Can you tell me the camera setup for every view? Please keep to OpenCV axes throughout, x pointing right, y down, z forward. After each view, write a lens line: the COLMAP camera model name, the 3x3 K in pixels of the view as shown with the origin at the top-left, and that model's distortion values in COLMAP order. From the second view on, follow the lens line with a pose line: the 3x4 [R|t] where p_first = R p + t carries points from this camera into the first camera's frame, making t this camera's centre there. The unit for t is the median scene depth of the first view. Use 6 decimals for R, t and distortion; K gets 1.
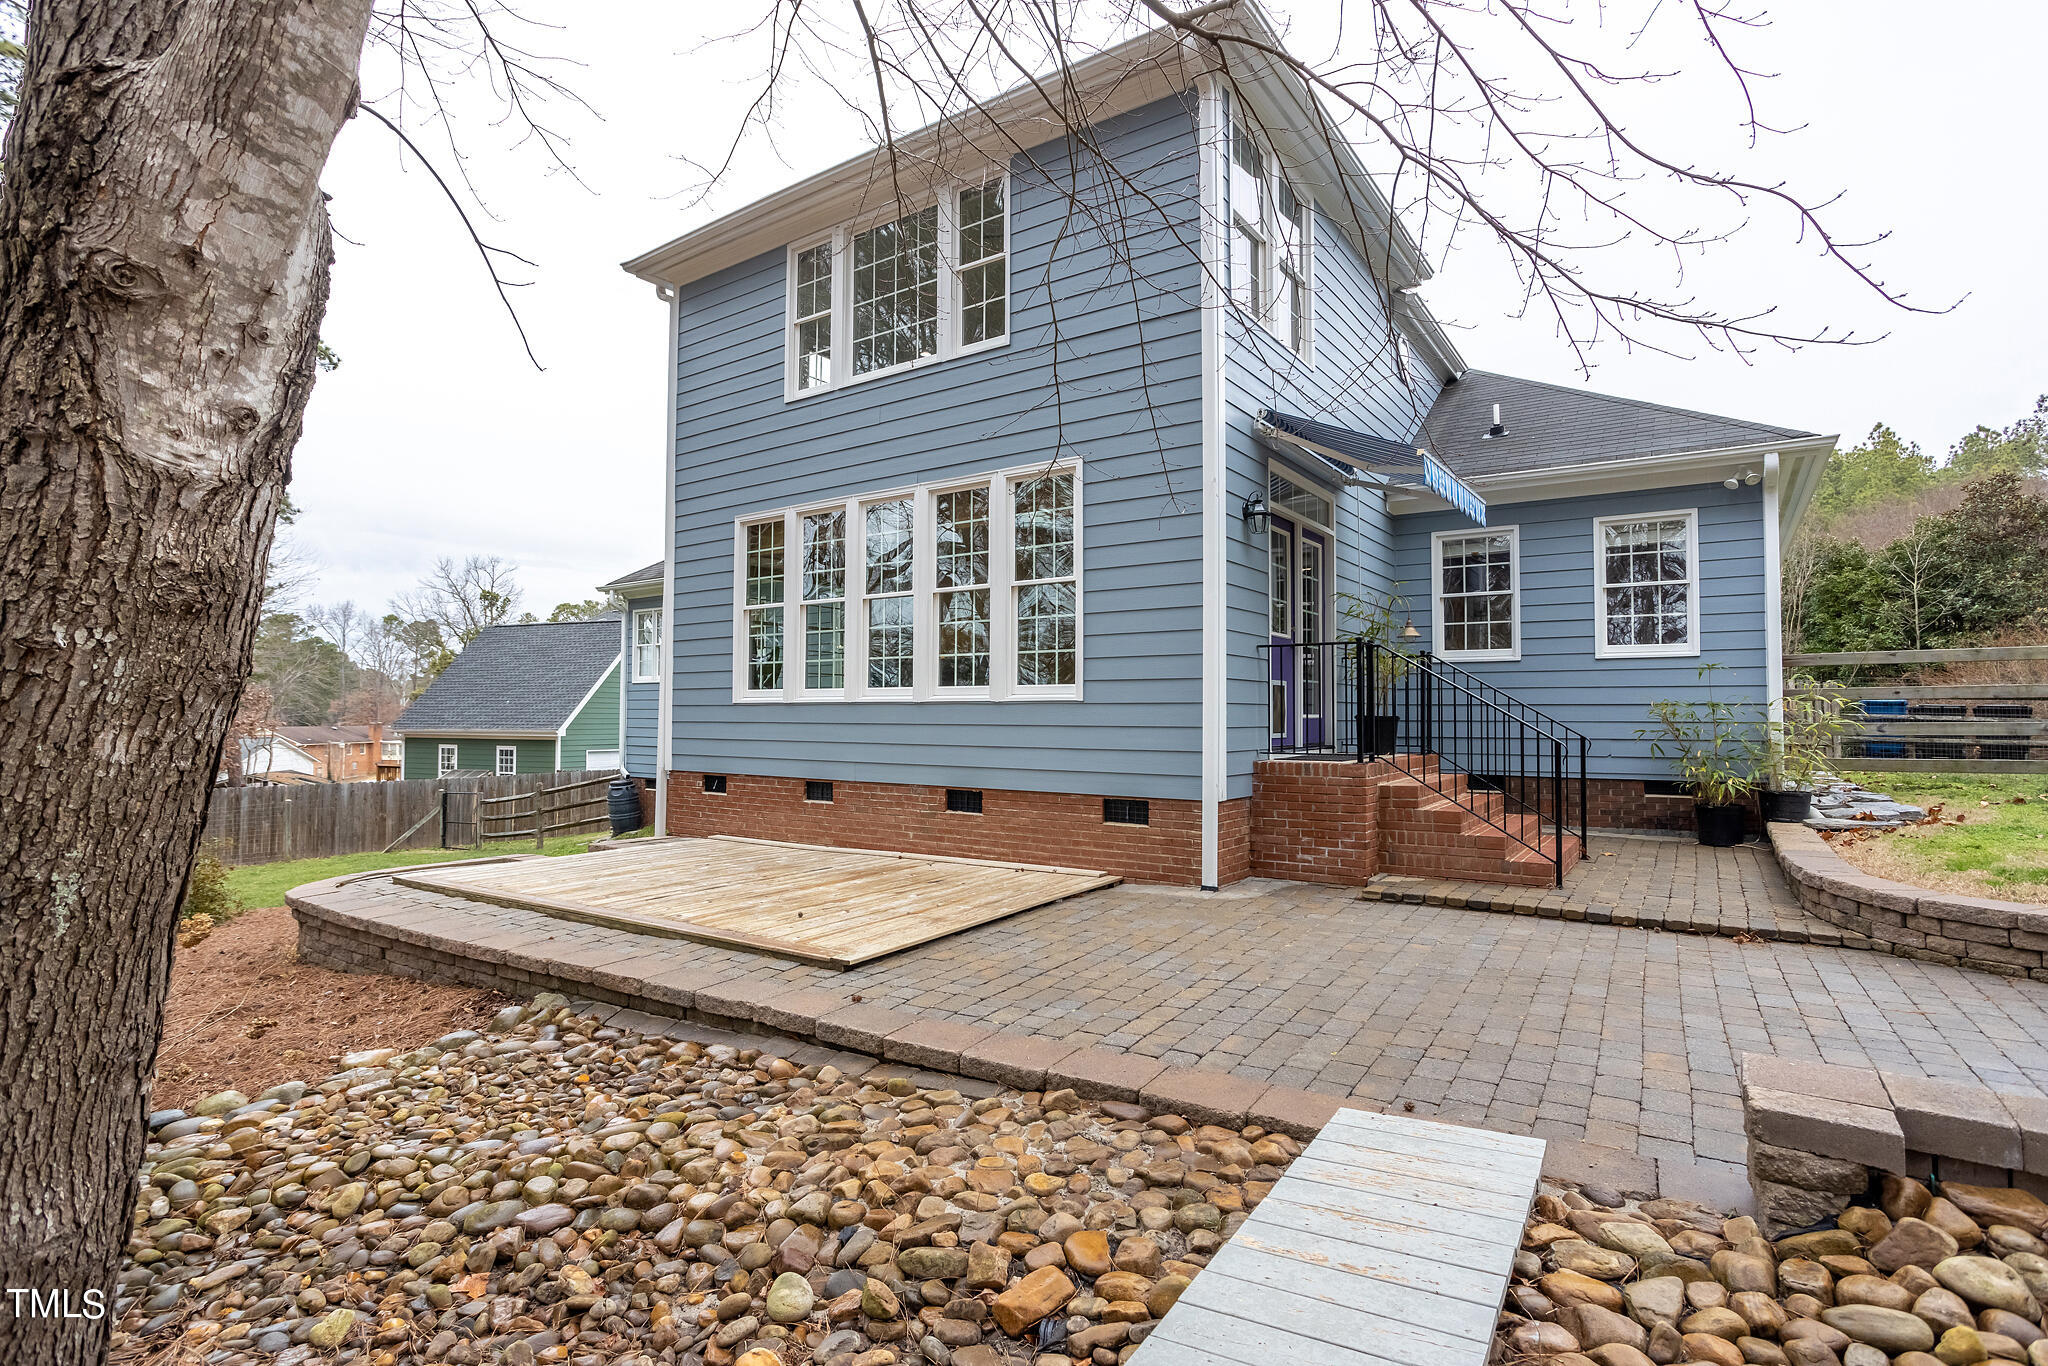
lens RADIAL K [[1010.5, 0, 1024.0], [0, 1010.5, 683.0], [0, 0, 1]] dist [-0.034436, 0.000280]
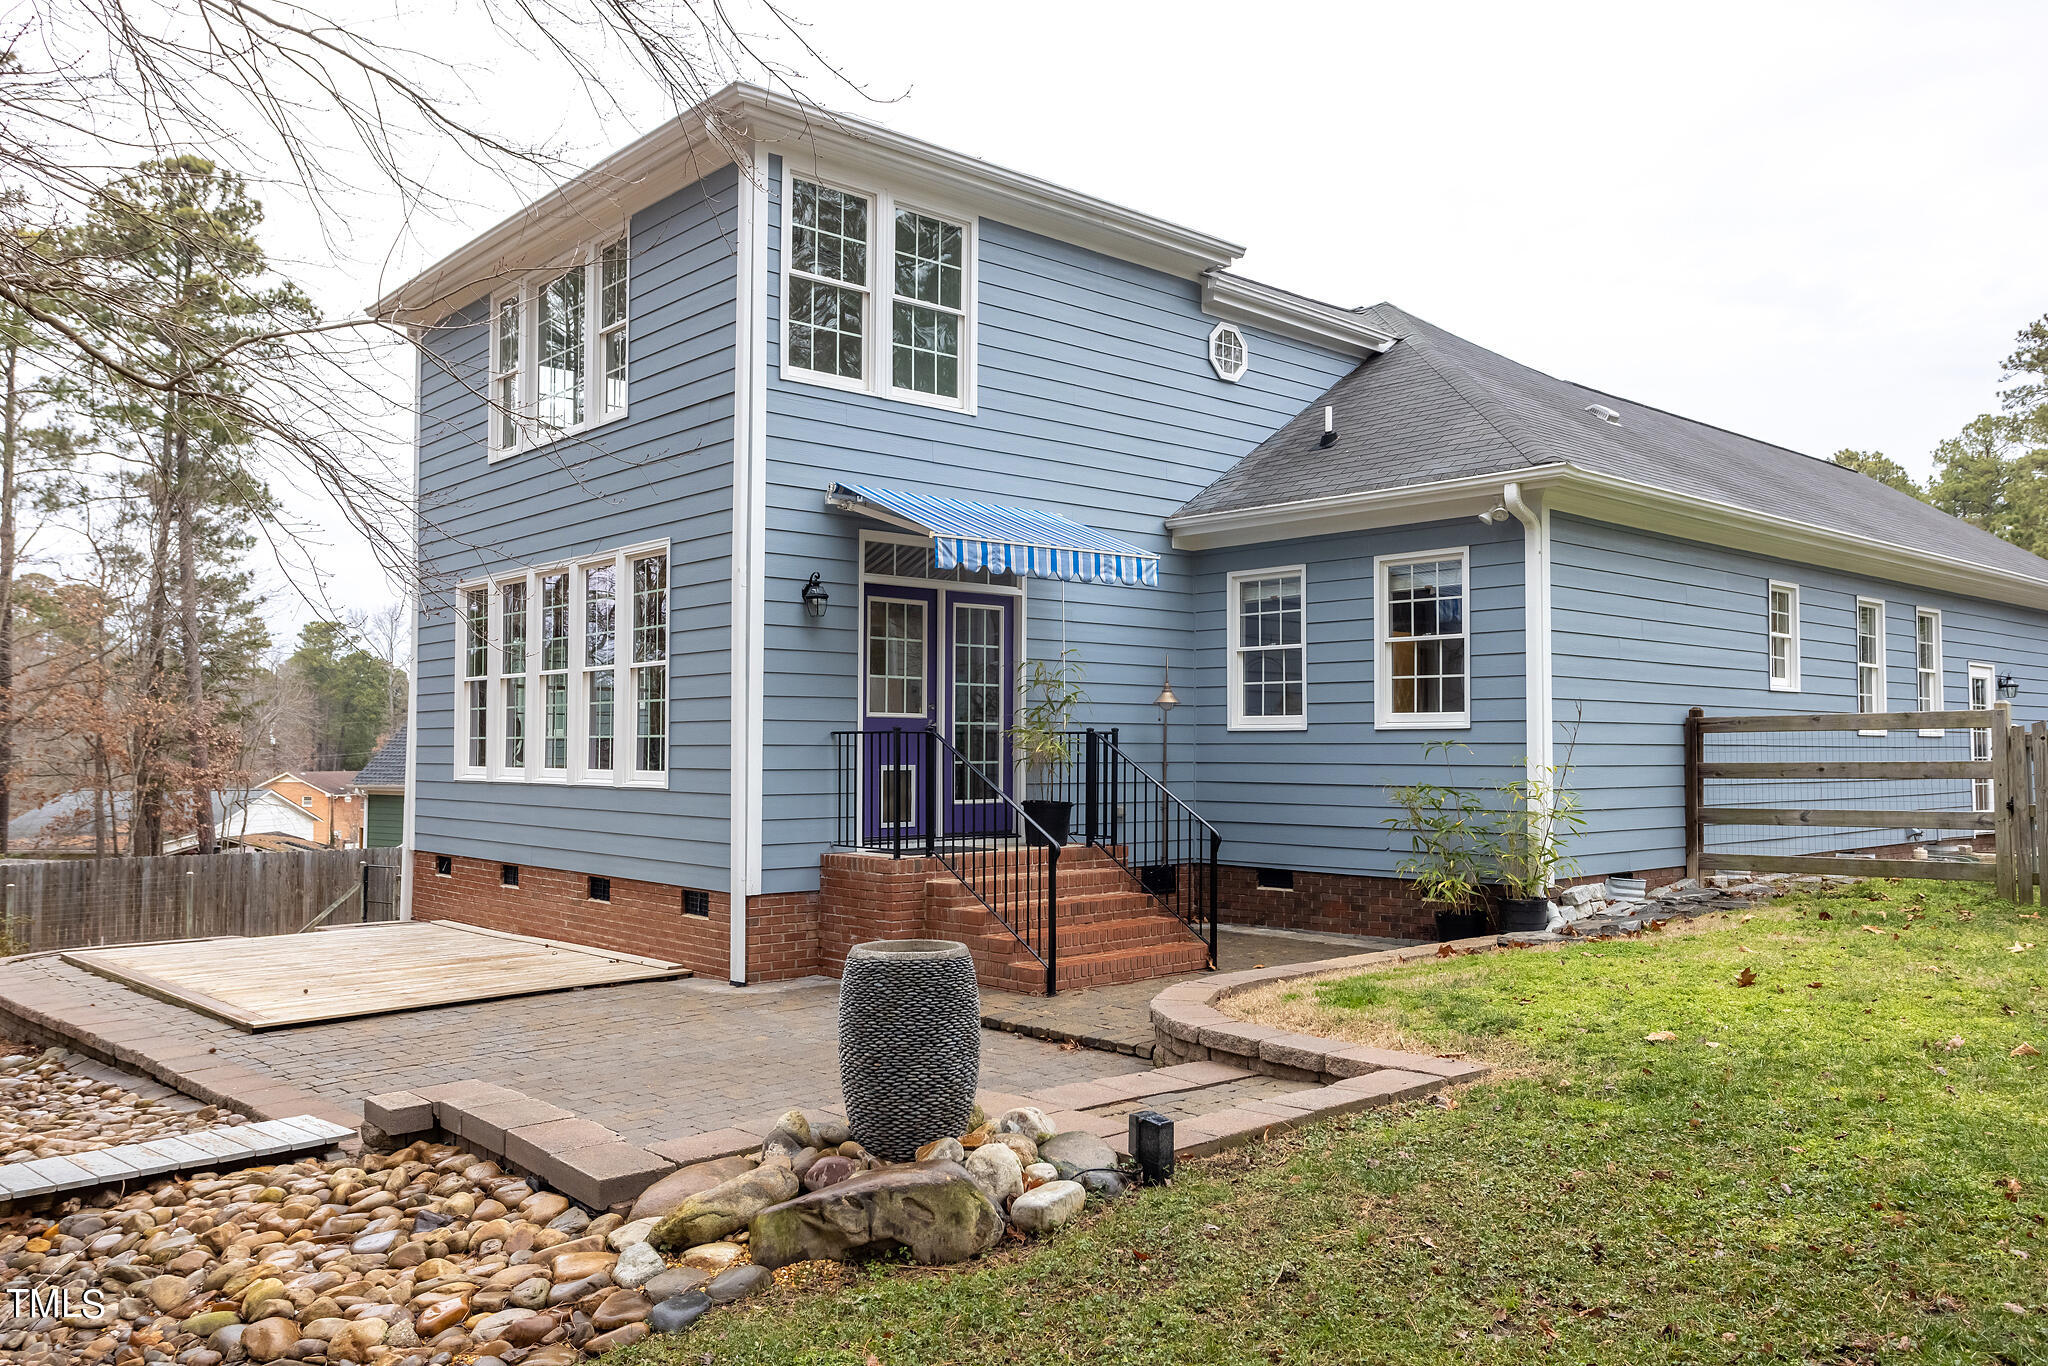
lens RADIAL K [[1548.0, 0, 1024.0], [0, 1548.0, 683.0], [0, 0, 1]] dist [0.003852, 0.005657]
pose [[0.972653, -0.012466, -0.231929, 0.616767], [0.010212, 0.999888, -0.010920, -0.054094], [0.232039, 0.008253, 0.972671, -0.314181]]
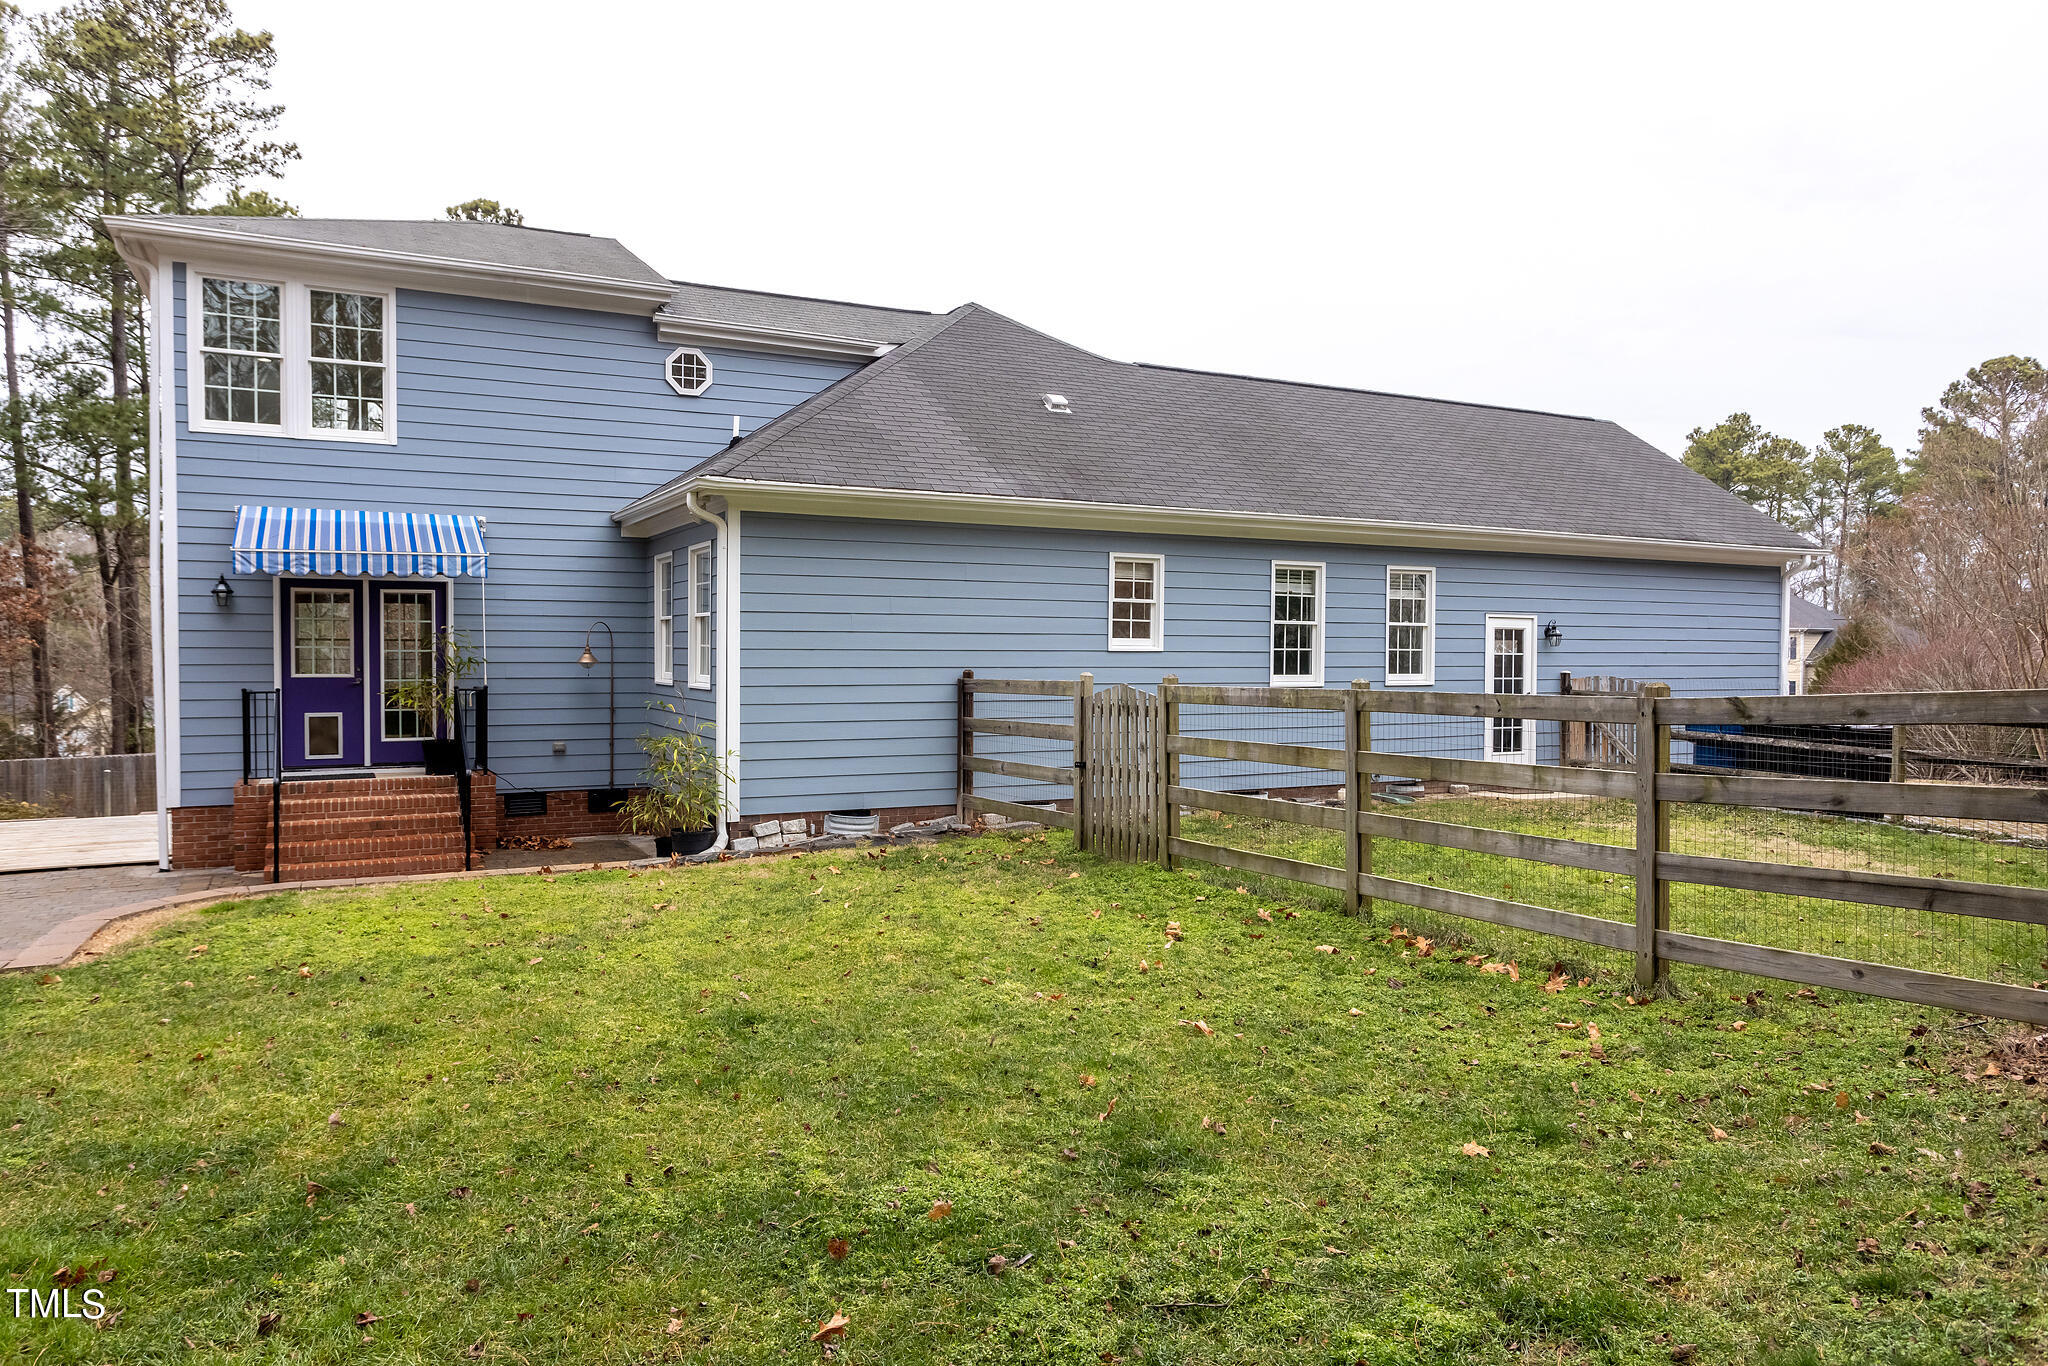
lens RADIAL K [[1353.9, 0, 1024.0], [0, 1353.9, 683.0], [0, 0, 1]] dist [0.006176, 0.003840]
pose [[0.873702, 0.013871, -0.486264, 1.614623], [0.015303, 0.998315, 0.055973, -0.105944], [0.486221, -0.056345, 0.872018, -0.032836]]
